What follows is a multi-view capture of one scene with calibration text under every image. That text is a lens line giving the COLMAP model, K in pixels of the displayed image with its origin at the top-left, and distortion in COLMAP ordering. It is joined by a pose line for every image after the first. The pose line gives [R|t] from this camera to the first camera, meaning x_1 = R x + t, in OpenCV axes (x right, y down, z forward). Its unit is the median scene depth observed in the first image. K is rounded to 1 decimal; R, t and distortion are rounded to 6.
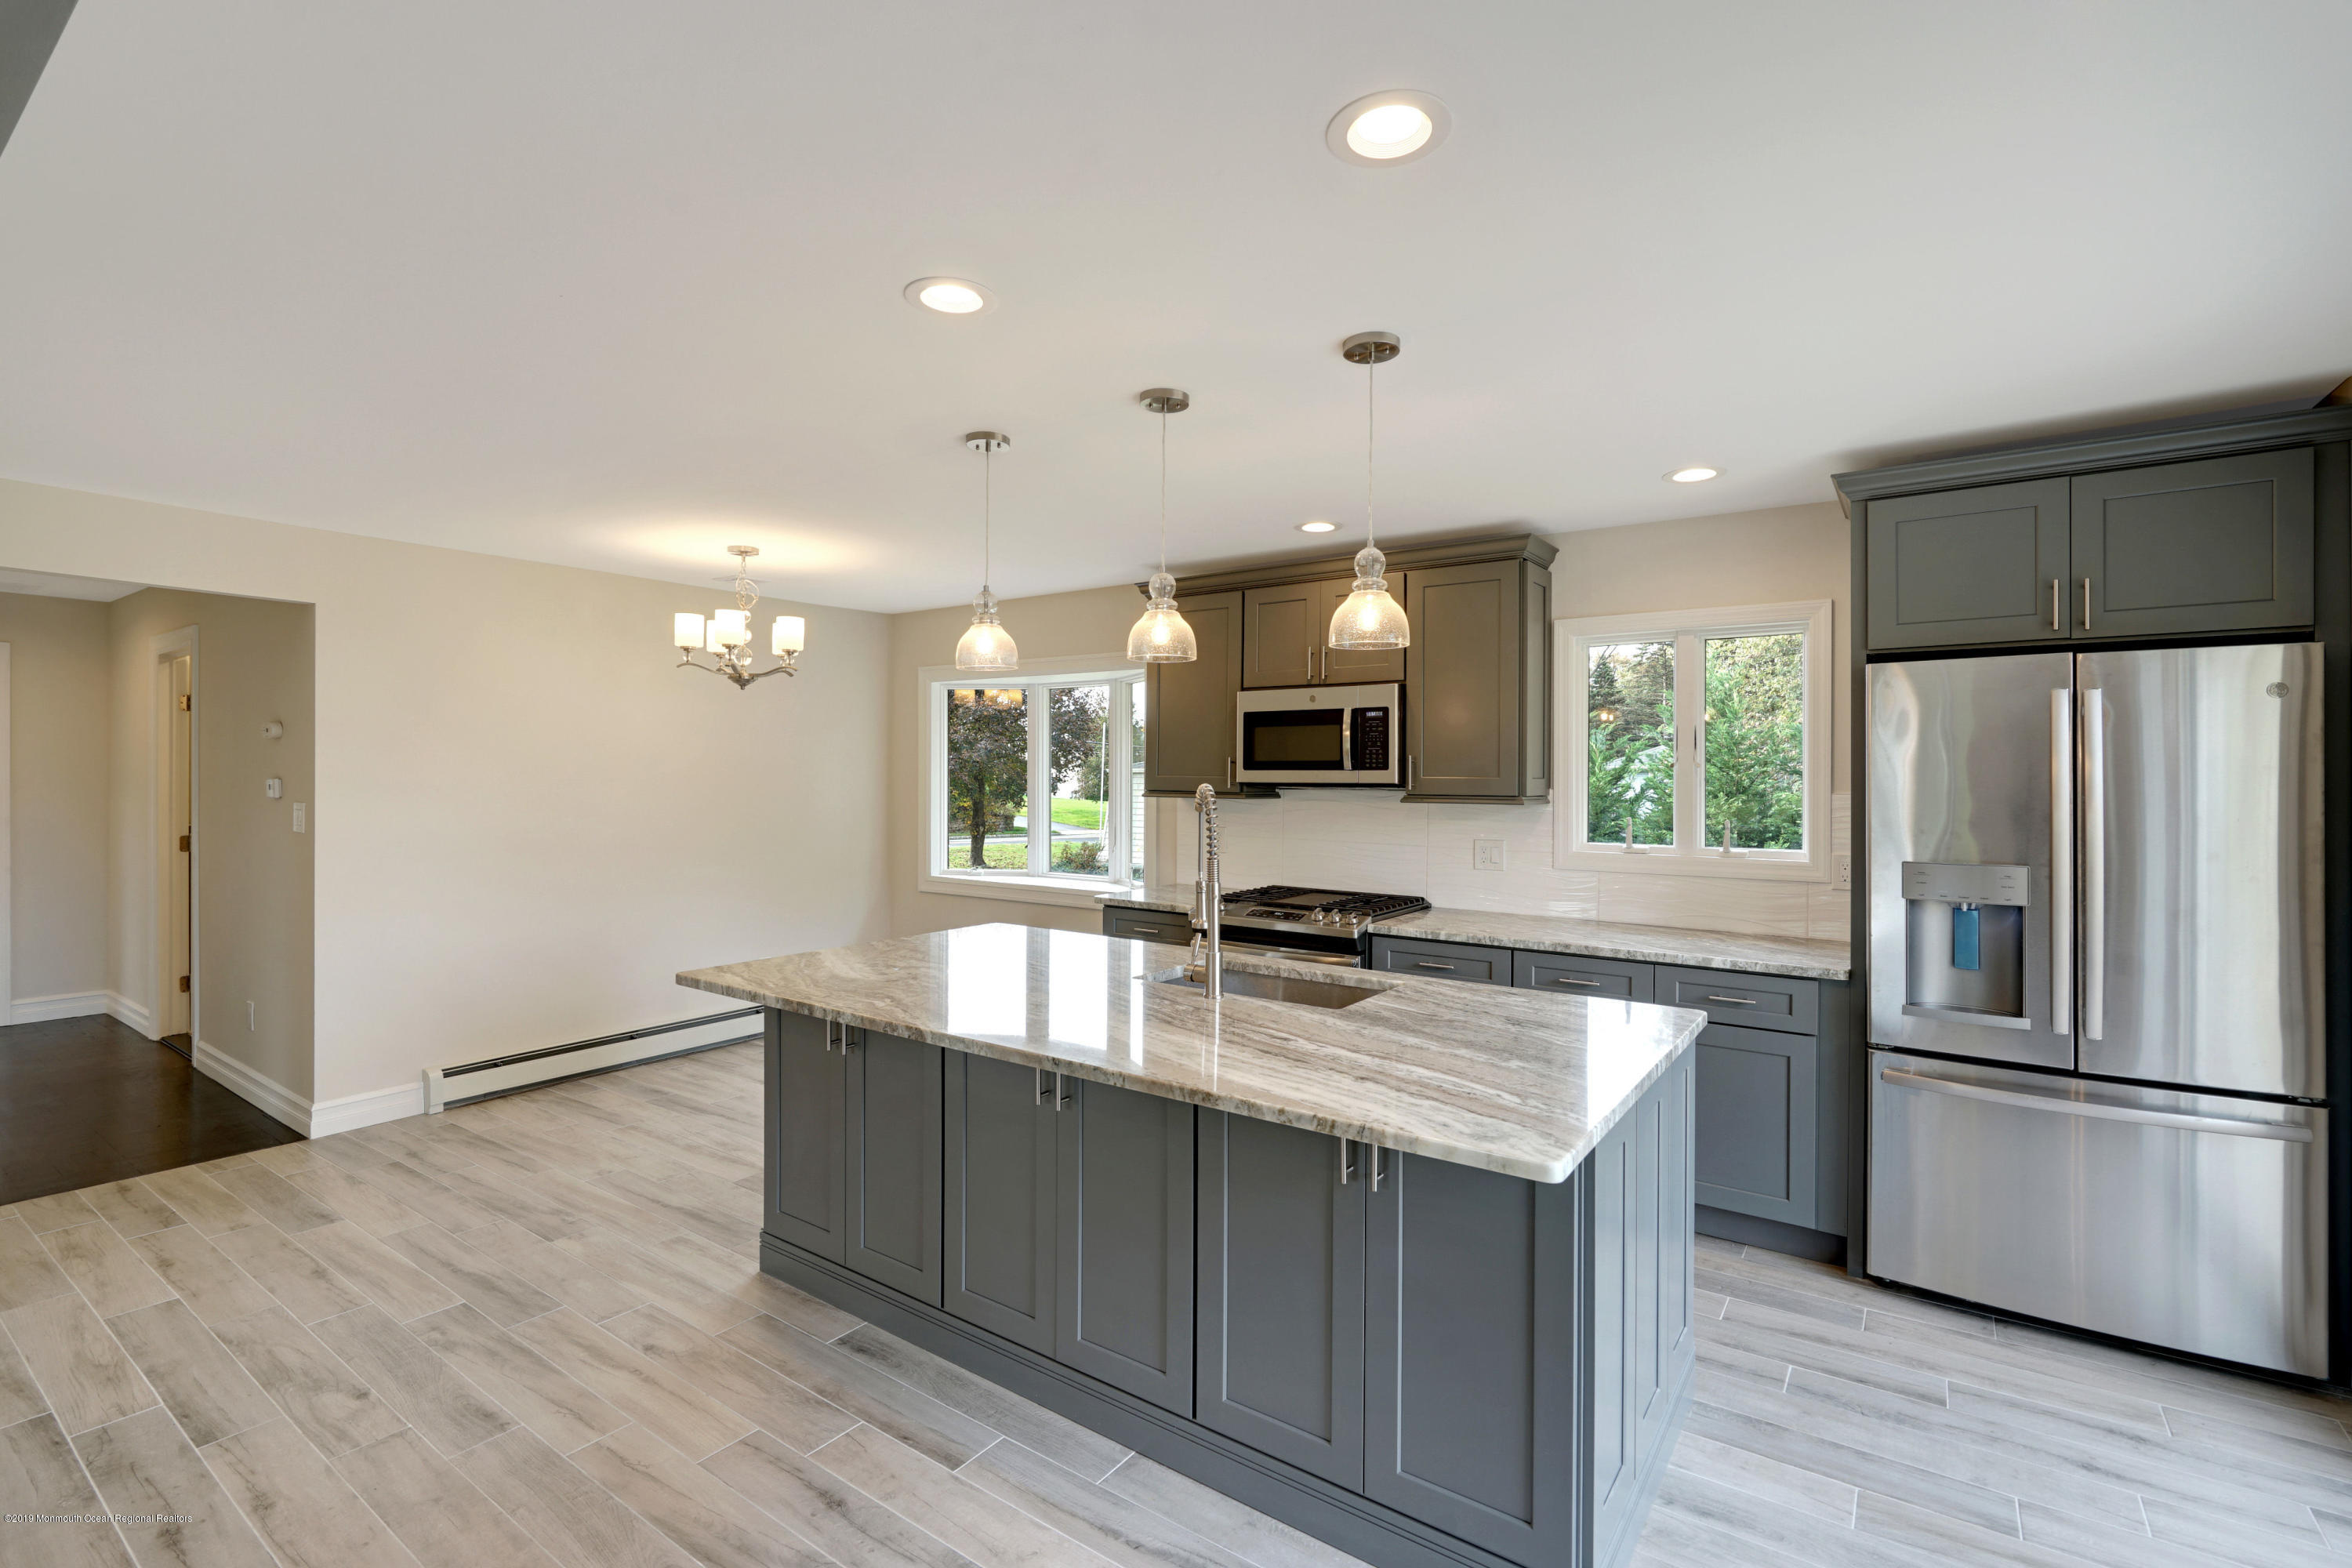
lens RADIAL K [[1064.0, 0, 1174.4], [0, 1064.0, 774.3], [0, 0, 1]] dist [-0.001743, 0.000286]
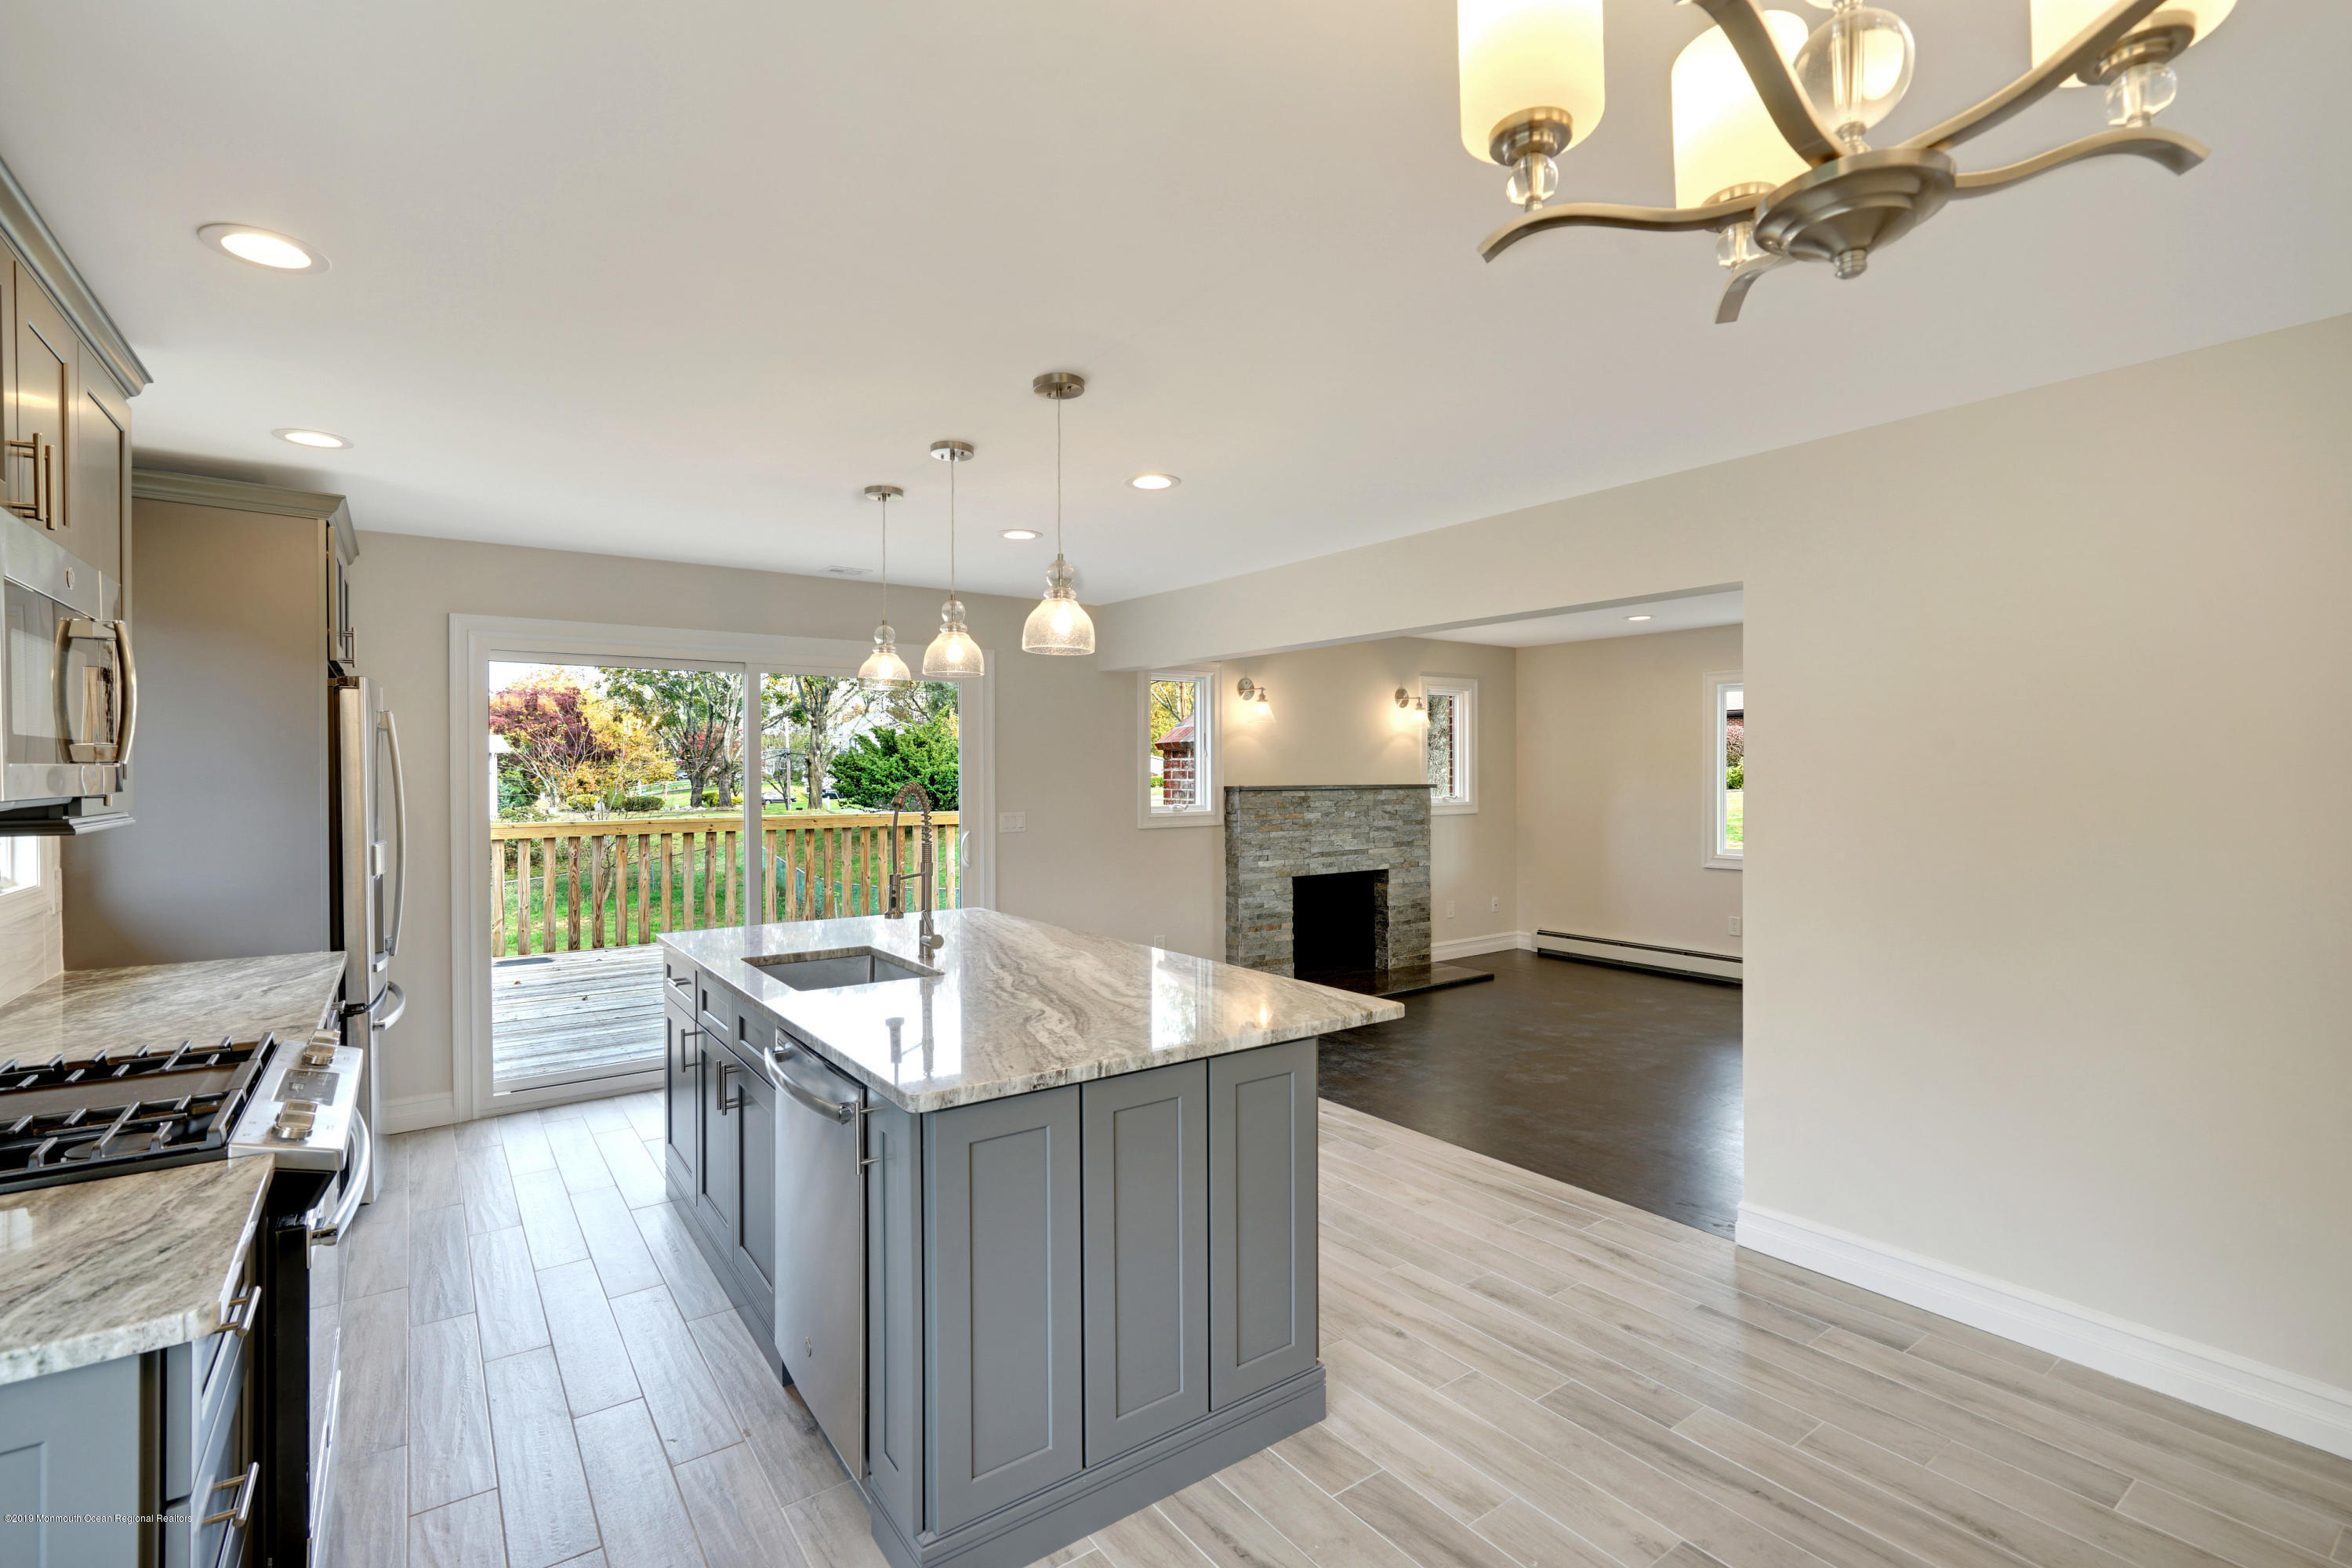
lens RADIAL K [[1064.0, 0, 1178.6], [0, 1064.0, 777.7], [0, 0, 1]] dist [-0.001743, 0.000286]
pose [[-0.947554, -0.000918, 0.319594, -0.640979], [-0.000111, 0.999997, 0.002545, -0.002250], [-0.319596, 0.002376, -0.947551, 2.113485]]
